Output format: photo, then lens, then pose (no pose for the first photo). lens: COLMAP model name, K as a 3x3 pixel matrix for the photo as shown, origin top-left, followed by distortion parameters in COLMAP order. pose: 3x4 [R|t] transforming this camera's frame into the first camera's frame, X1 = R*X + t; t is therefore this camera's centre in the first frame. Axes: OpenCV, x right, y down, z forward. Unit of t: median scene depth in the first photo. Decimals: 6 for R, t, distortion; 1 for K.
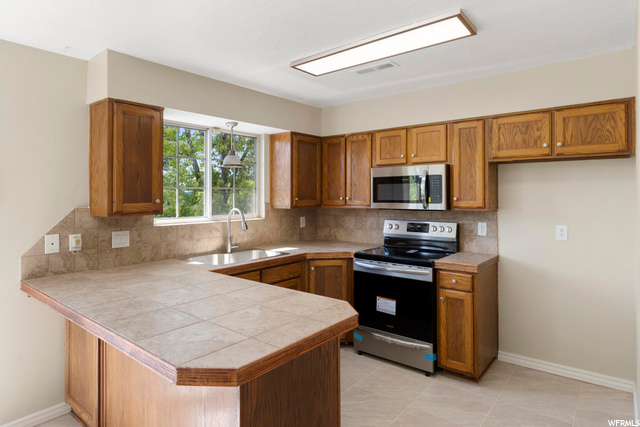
lens RADIAL K [[371.4, 0, 318.4], [0, 371.4, 190.8], [0, 0, 1]] dist [-0.001270, -0.000379]
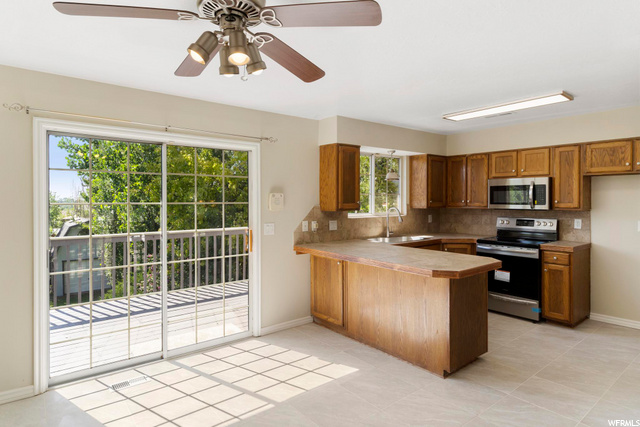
lens RADIAL K [[371.4, 0, 314.9], [0, 371.4, 200.4], [0, 0, 1]] dist [-0.001270, -0.000379]
pose [[0.978161, 0.002003, -0.207839, -0.238684], [0.001246, 0.999879, 0.015502, -0.006365], [0.207845, -0.015422, 0.978040, -0.577208]]
